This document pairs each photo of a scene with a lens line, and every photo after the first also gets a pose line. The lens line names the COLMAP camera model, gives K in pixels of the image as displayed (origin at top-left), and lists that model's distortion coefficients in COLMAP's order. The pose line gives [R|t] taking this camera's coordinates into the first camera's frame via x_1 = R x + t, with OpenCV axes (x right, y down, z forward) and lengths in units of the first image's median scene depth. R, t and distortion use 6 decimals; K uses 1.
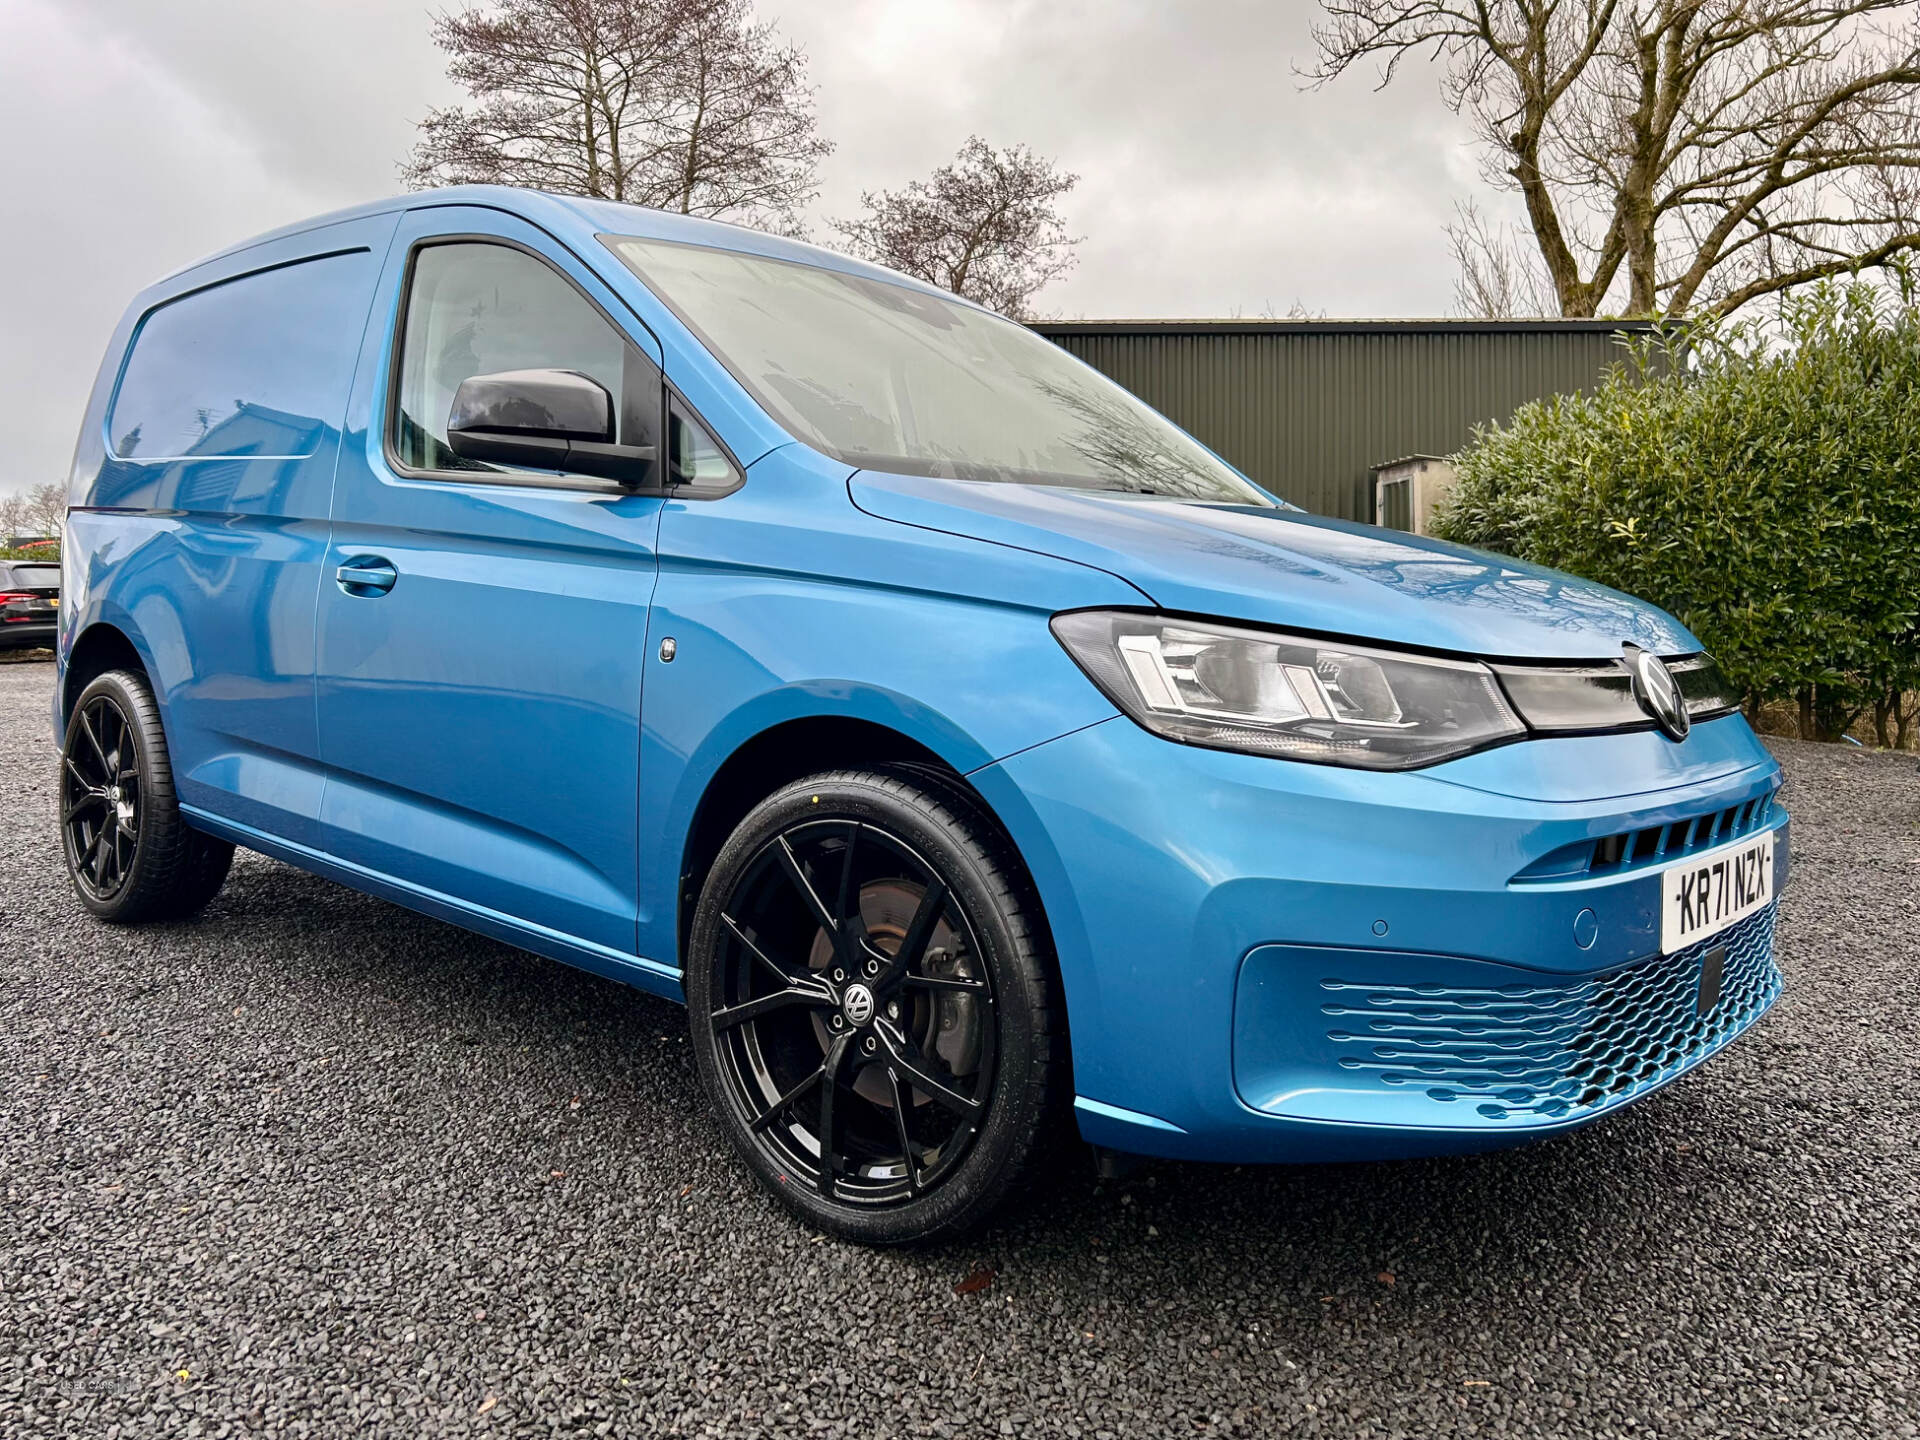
lens RADIAL K [[1399.7, 0, 958.1], [0, 1399.7, 633.1], [0, 0, 1]] dist [0.029207, -0.023601]
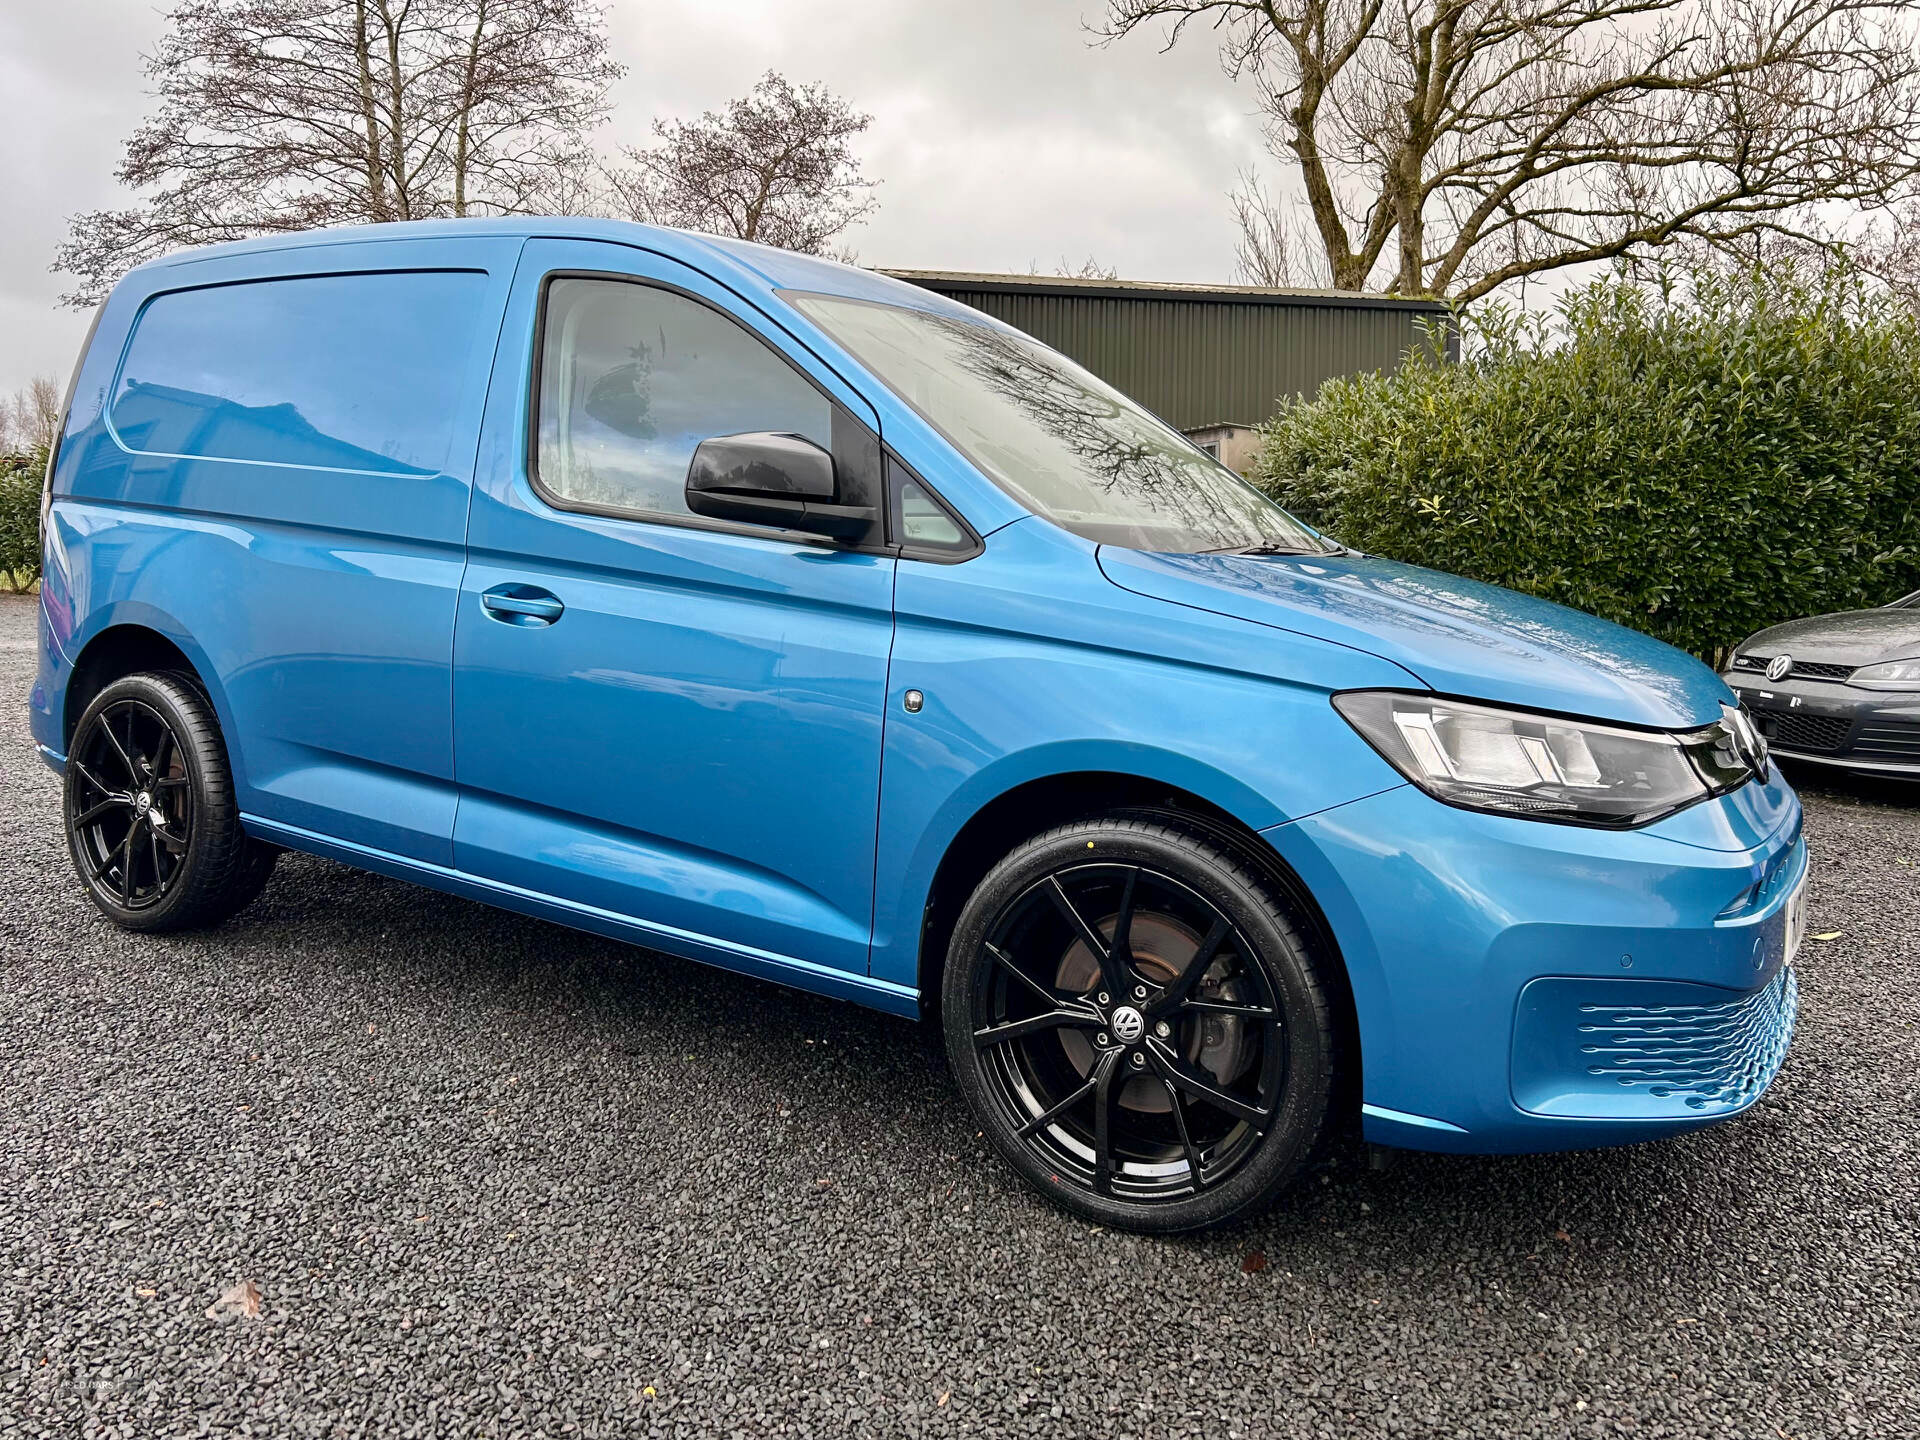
lens RADIAL K [[1412.3, 0, 955.2], [0, 1412.3, 605.6], [0, 0, 1]] dist [0.018591, -0.007522]
pose [[0.986508, 0.012131, 0.163264, -0.061539], [-0.016048, 0.999614, 0.022700, -0.015171], [-0.162926, -0.025013, 0.986321, -0.015434]]
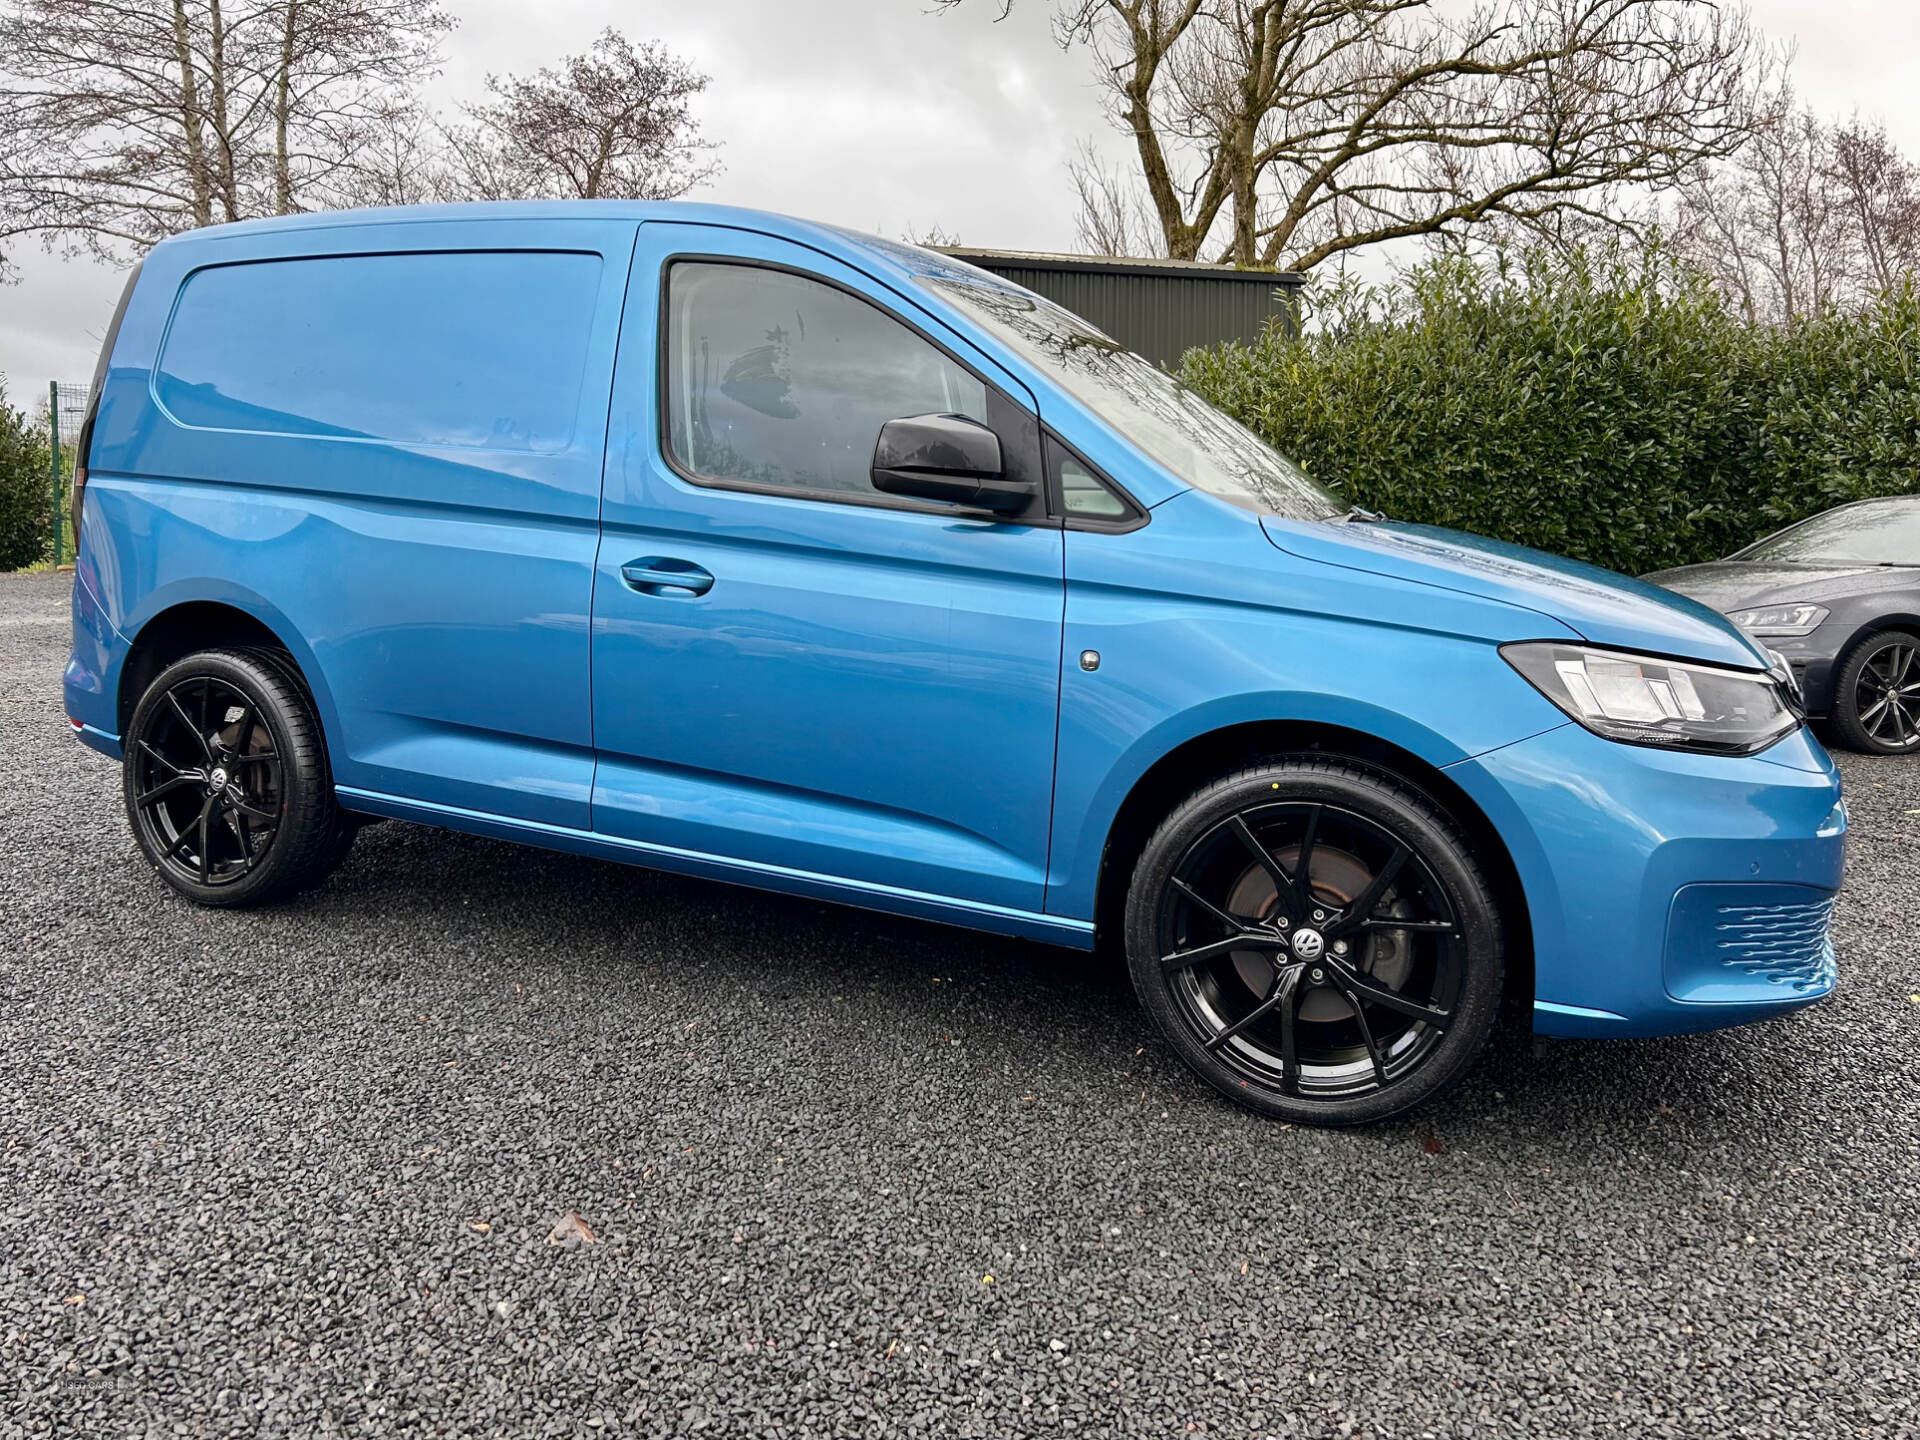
lens RADIAL K [[1395.7, 0, 945.4], [0, 1395.7, 605.4], [0, 0, 1]] dist [0.020218, -0.009016]
pose [[0.961318, -0.007961, 0.275327, -0.113086], [-0.005498, 0.998828, 0.048079, -0.015783], [-0.275387, -0.047733, 0.960148, -0.017901]]
